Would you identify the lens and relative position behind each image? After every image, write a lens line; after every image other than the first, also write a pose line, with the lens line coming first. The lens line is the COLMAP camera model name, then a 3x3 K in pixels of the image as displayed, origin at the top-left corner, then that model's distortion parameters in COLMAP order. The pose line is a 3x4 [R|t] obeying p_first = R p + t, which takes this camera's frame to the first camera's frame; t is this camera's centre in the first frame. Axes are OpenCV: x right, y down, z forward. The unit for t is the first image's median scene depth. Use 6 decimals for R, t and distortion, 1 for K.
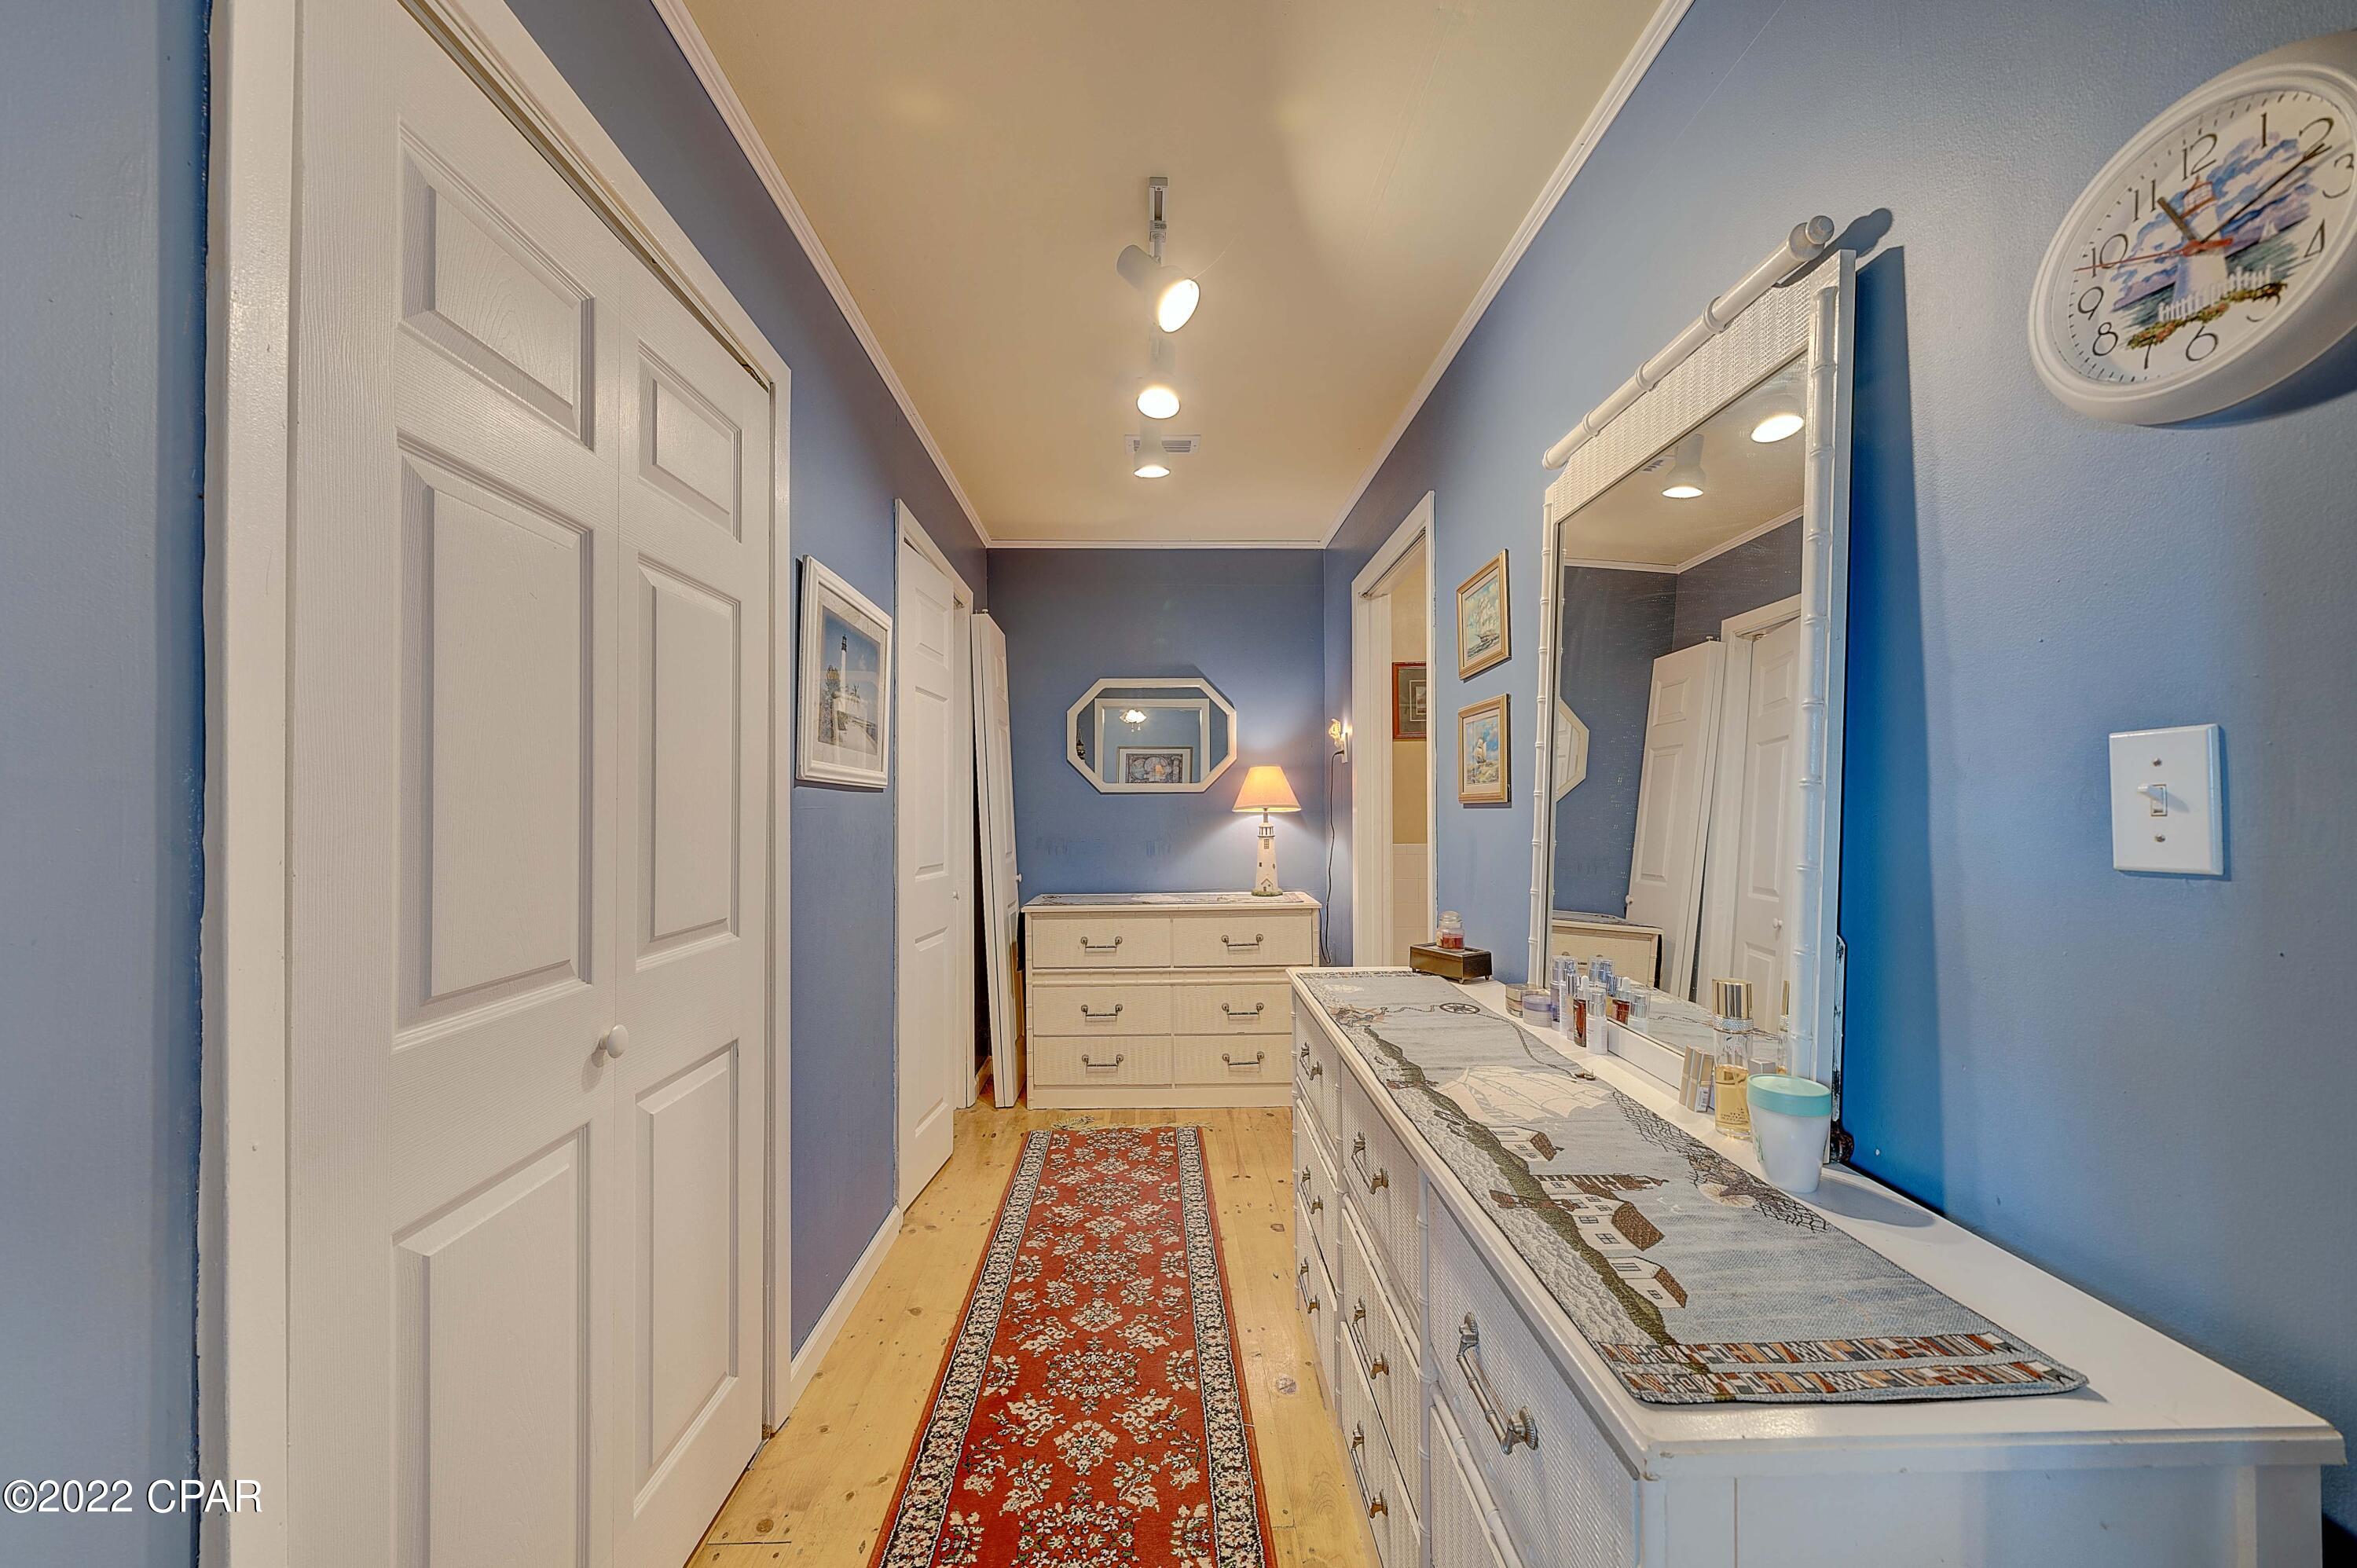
lens RADIAL K [[816.9, 0, 1171.8], [0, 816.9, 792.5], [0, 0, 1]] dist [-0.002978, -0.000105]
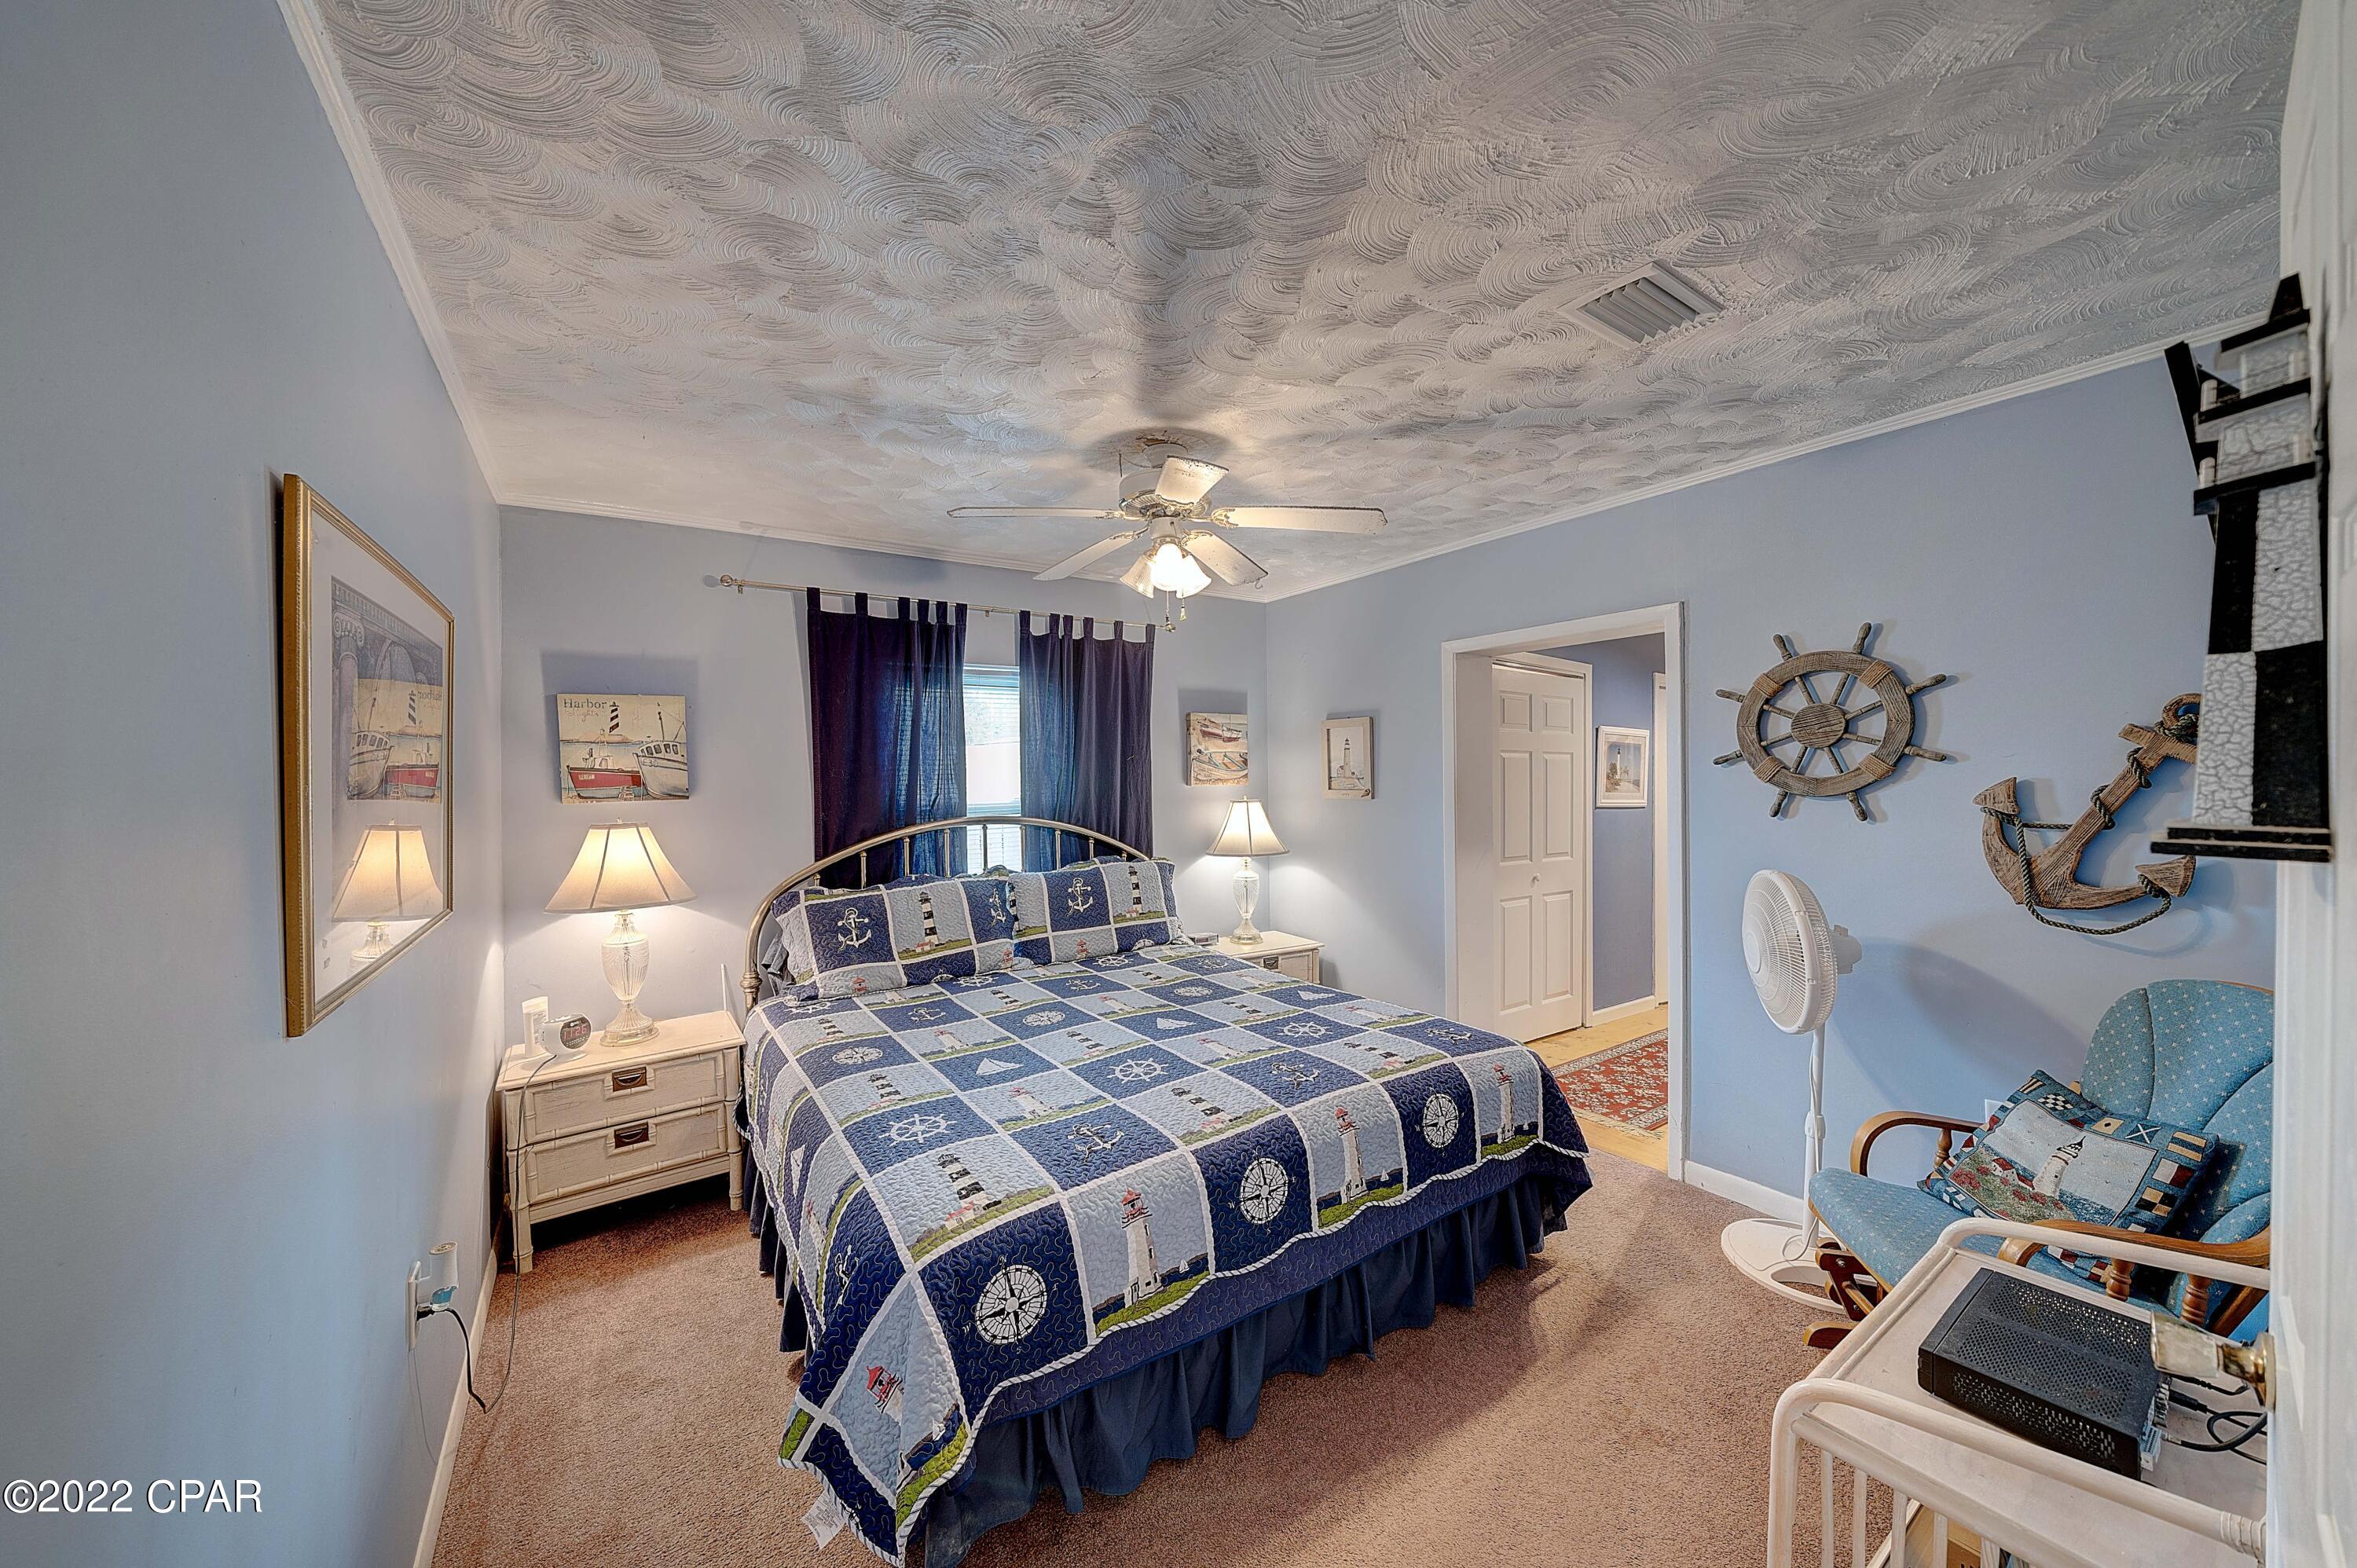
lens RADIAL K [[816.9, 0, 1171.8], [0, 816.9, 792.5], [0, 0, 1]] dist [-0.002978, -0.000105]
pose [[0.538187, 0.010123, -0.842765, 1.063268], [0.007101, 0.999838, 0.016545, -0.118728], [0.842795, -0.014889, 0.538028, -1.641331]]
